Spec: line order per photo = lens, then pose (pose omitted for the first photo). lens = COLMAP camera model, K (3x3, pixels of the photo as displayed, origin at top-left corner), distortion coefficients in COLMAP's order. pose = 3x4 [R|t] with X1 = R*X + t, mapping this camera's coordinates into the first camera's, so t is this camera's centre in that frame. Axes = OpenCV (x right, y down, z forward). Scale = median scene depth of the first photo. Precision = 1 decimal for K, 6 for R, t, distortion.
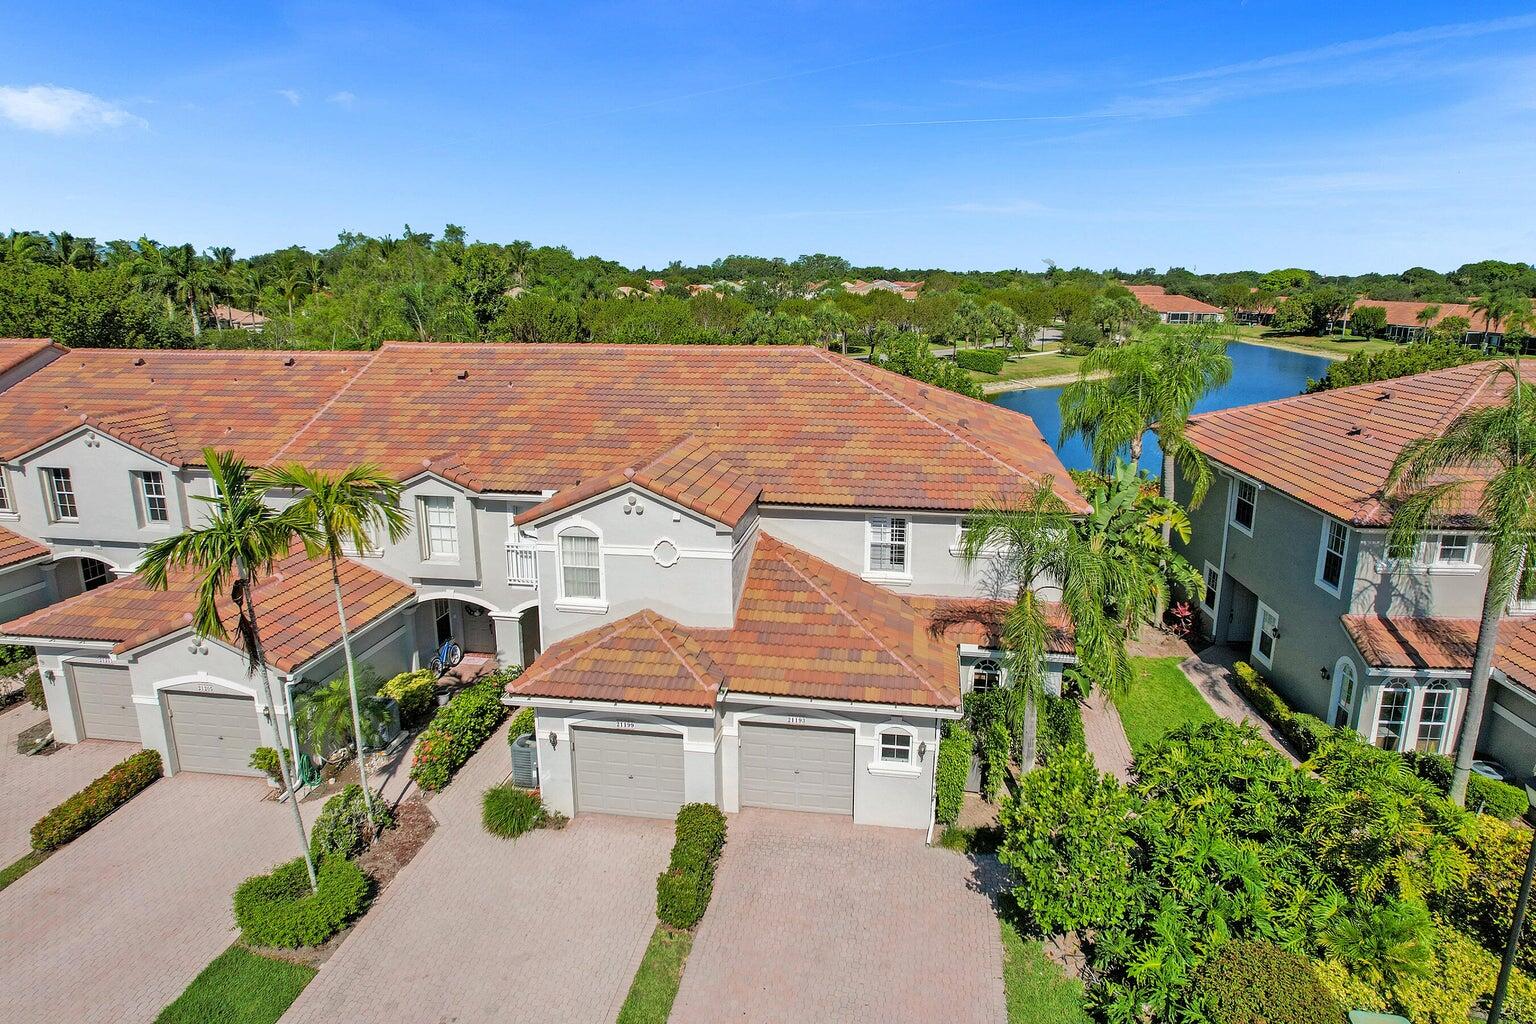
lens RADIAL K [[1006.9, 0, 767.0], [0, 1006.9, 543.1], [0, 0, 1]] dist [-0.069079, 0.073263]
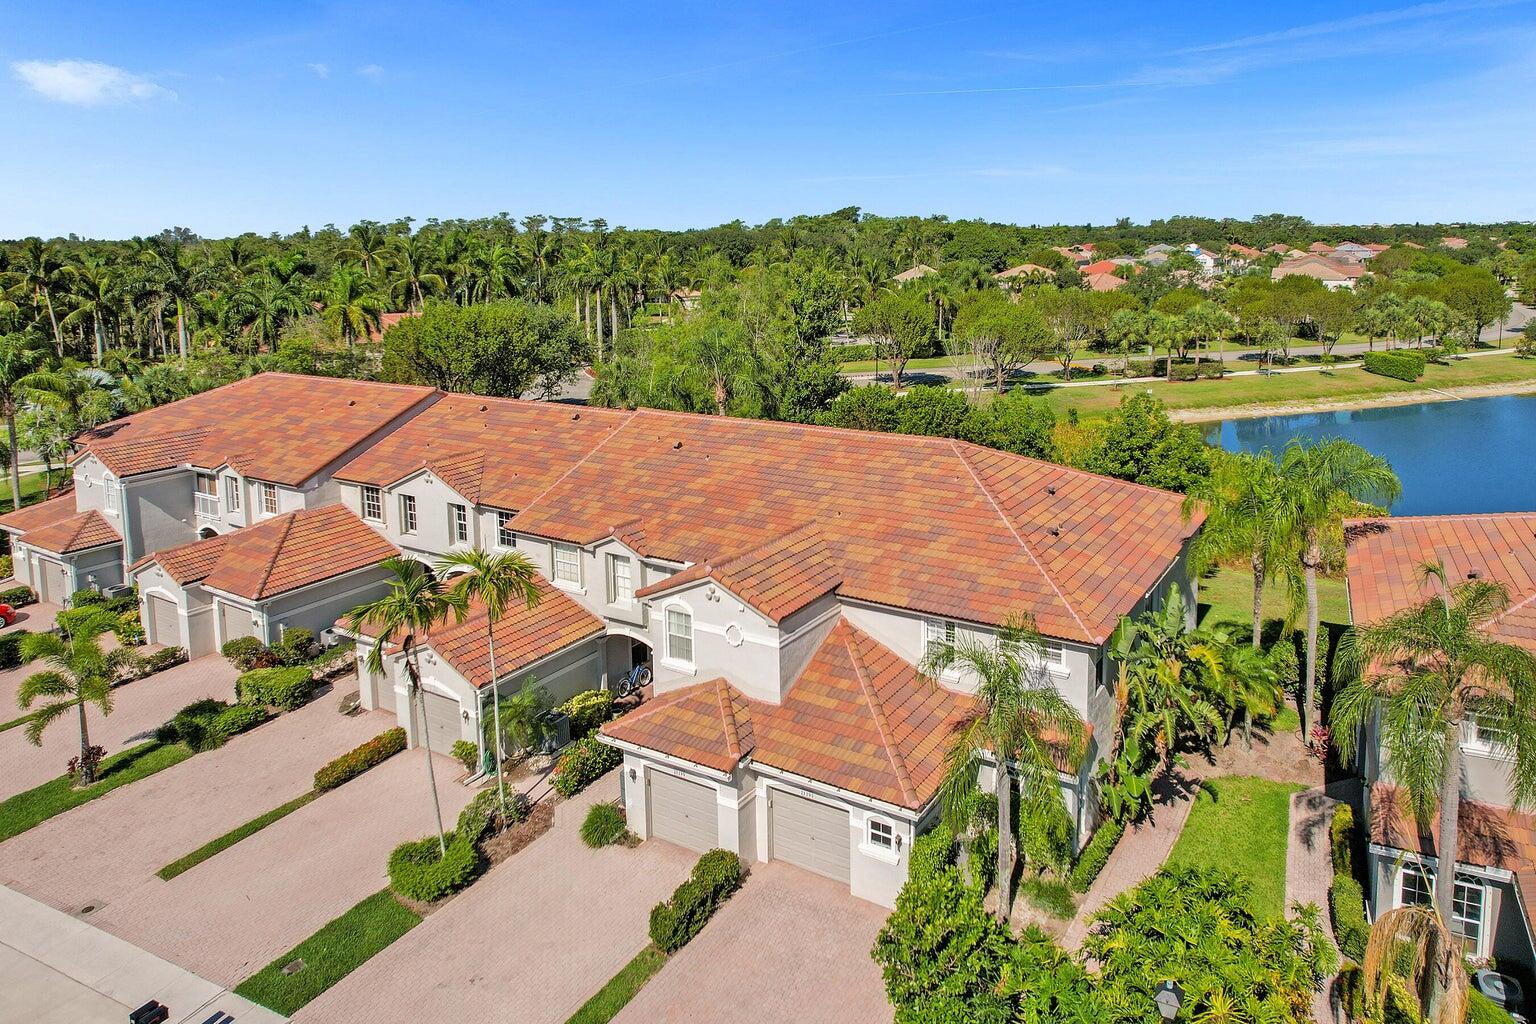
lens RADIAL K [[1047.1, 0, 772.0], [0, 1047.1, 370.5], [0, 0, 1]] dist [-0.023517, 0.002687]
pose [[0.919650, 0.026464, -0.391845, 0.417767], [-0.079250, 0.989708, -0.119154, -0.155066], [0.384659, 0.140634, 0.912283, -0.202612]]
